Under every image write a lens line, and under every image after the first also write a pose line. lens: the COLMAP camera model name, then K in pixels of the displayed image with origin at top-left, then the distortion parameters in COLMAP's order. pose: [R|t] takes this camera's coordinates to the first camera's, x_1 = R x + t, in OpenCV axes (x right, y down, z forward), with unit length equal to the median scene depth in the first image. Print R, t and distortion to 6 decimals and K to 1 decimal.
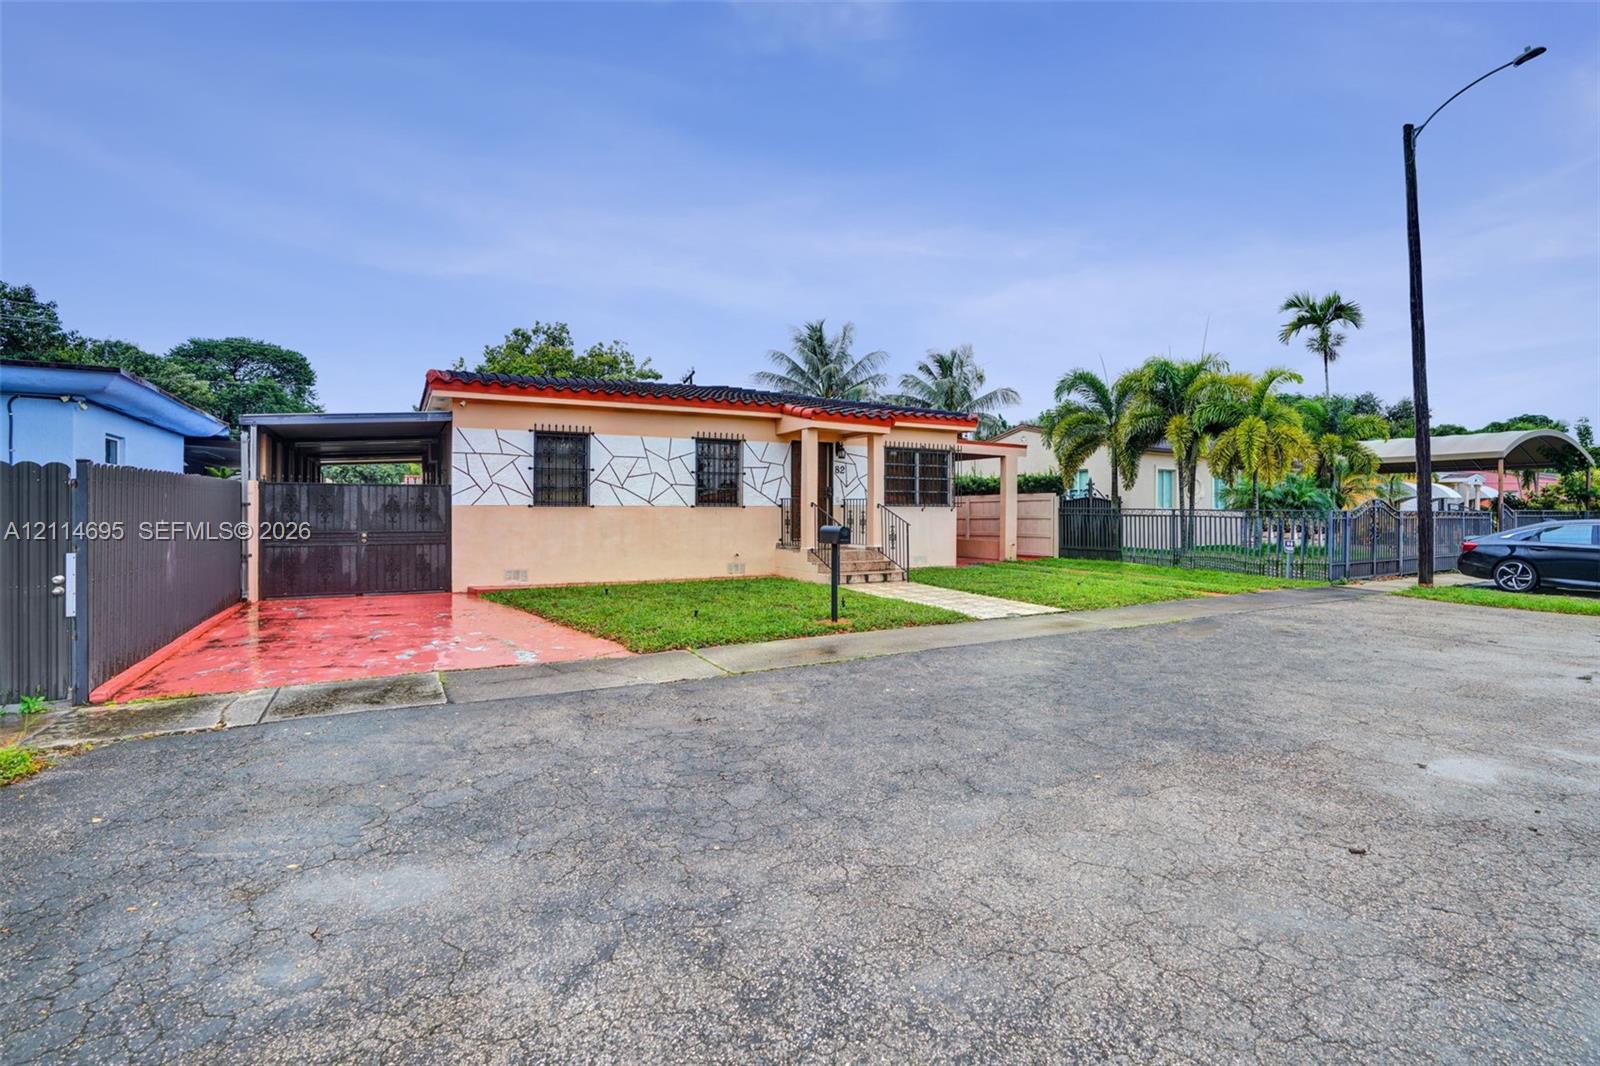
lens RADIAL K [[724.5, 0, 796.1], [0, 724.5, 518.5], [0, 0, 1]] dist [-0.054536, 0.000094]
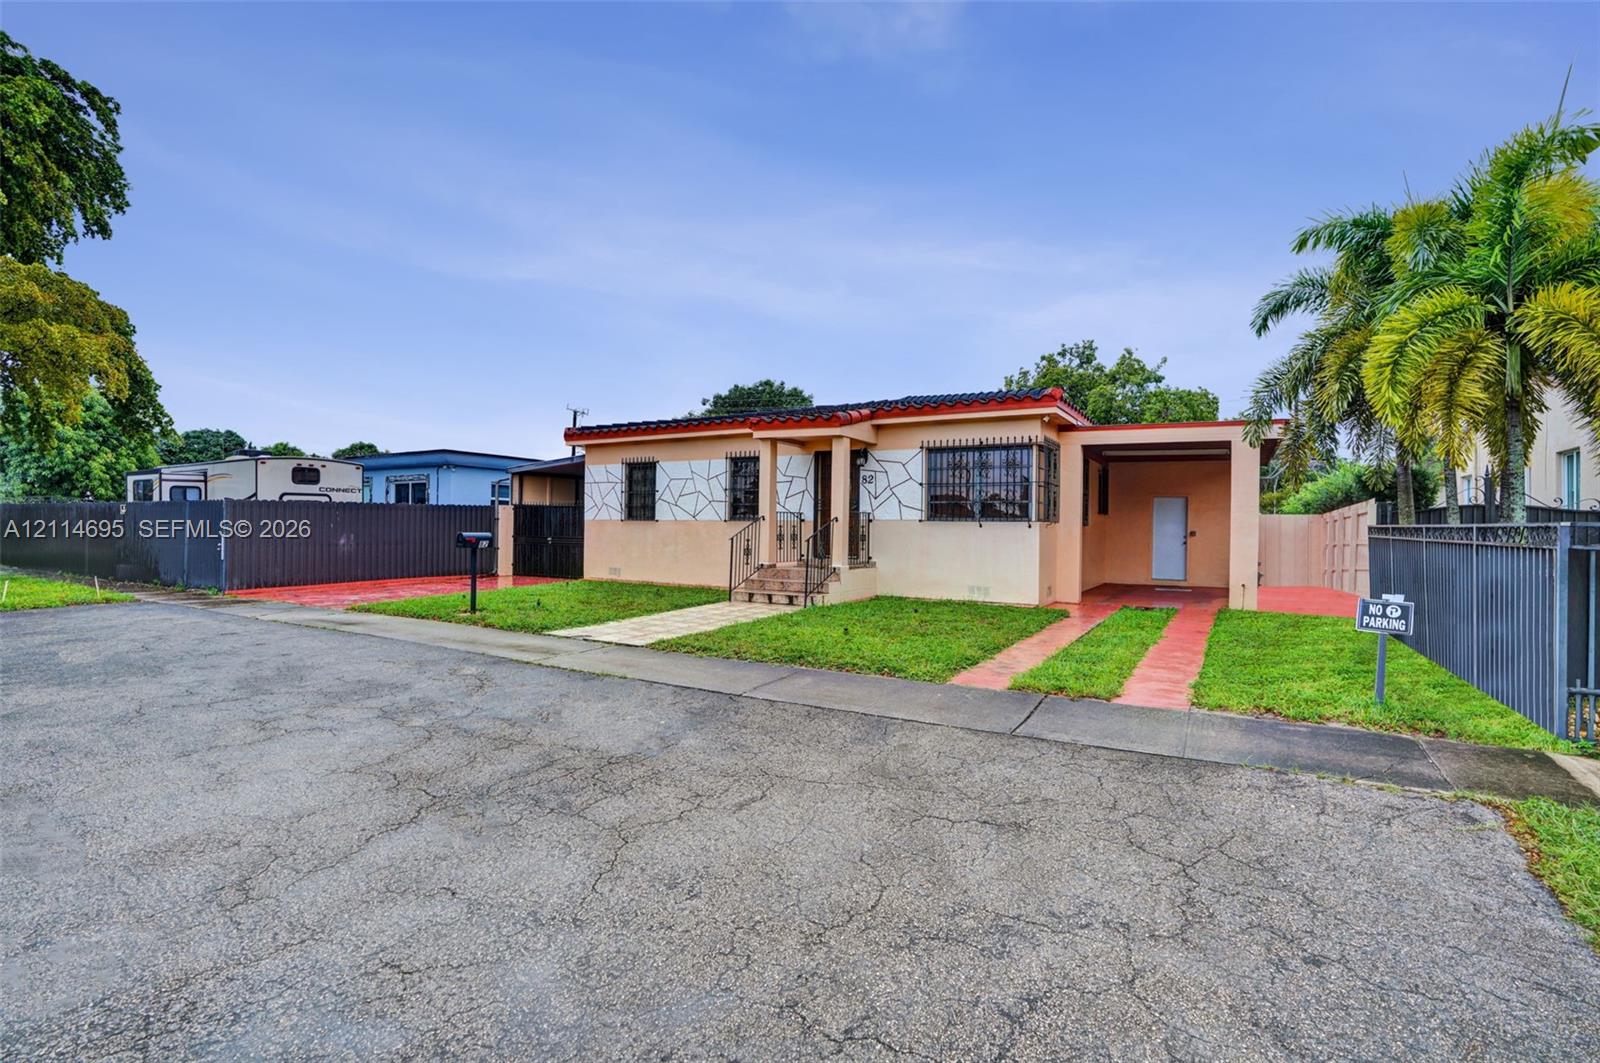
lens RADIAL K [[709.9, 0, 837.5], [0, 709.9, 524.4], [0, 0, 1]] dist [-0.050387, 0.000240]
pose [[0.554448, 0.000241, -0.832218, 0.857302], [-0.019362, 0.999733, -0.012610, -0.000942], [0.831993, 0.023105, 0.554305, 0.554889]]
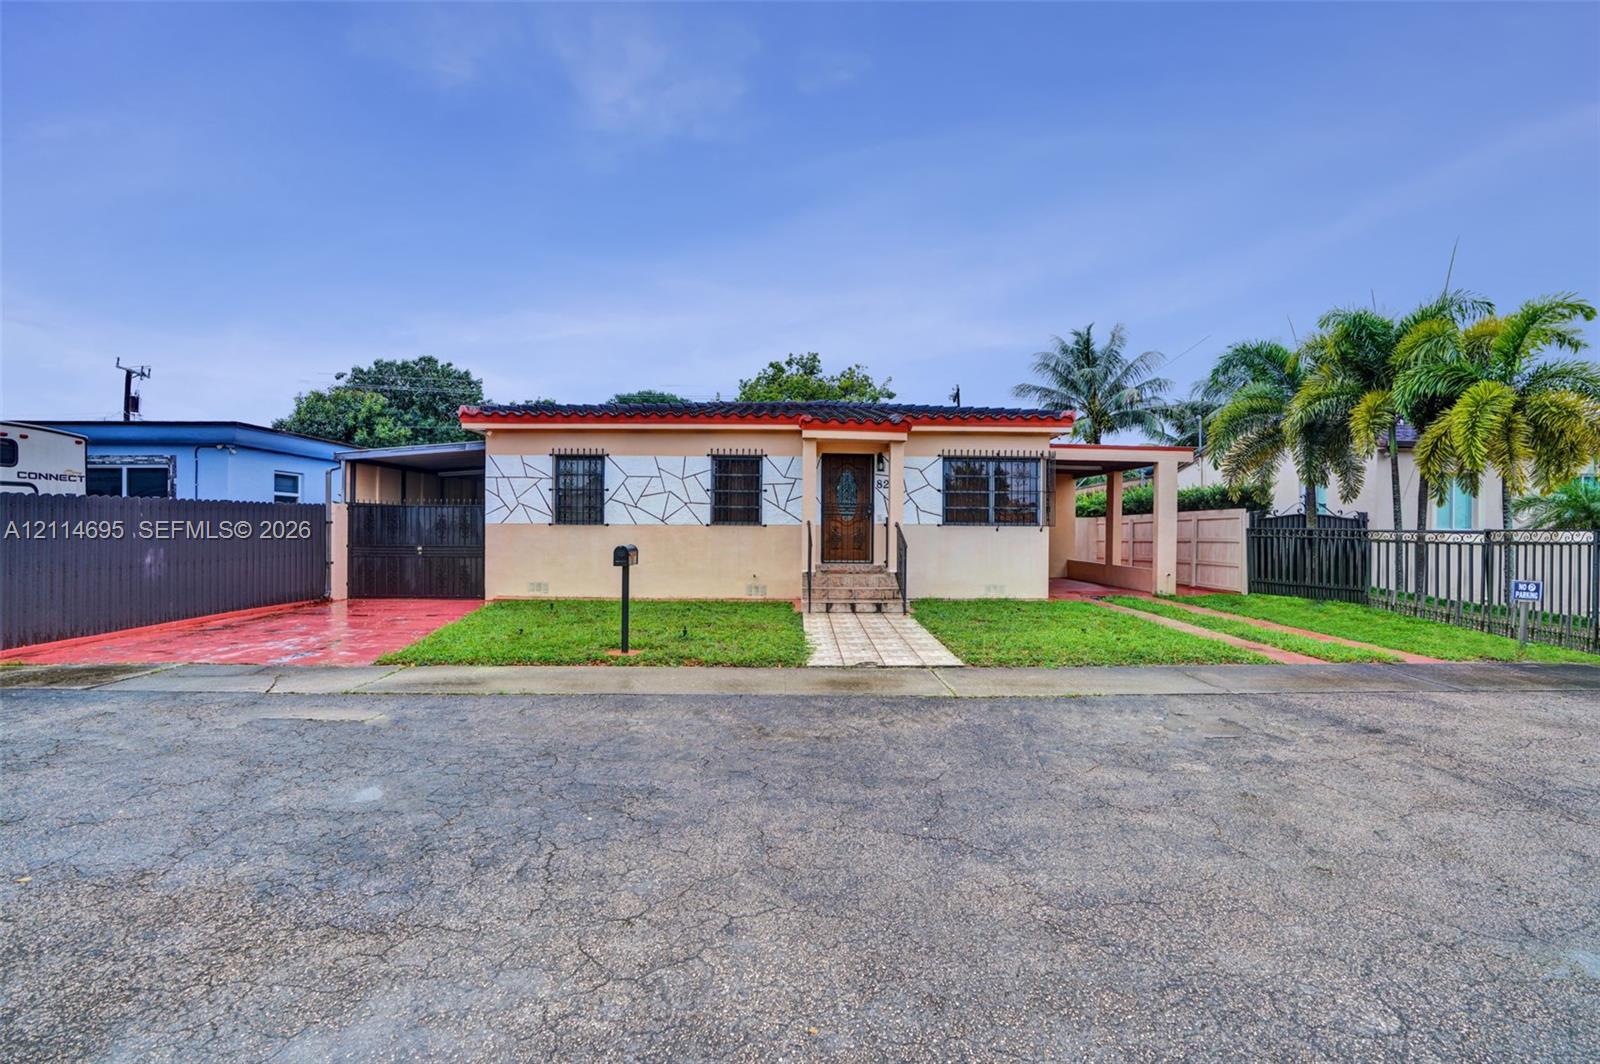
lens RADIAL K [[708.8, 0, 805.7], [0, 708.8, 536.3], [0, 0, 1]] dist [-0.058805, 0.020782]
pose [[0.890756, 0.007877, -0.454414, 0.418644], [-0.009302, 0.999956, -0.000899, -0.001869], [0.454387, 0.005028, 0.890790, 0.207602]]
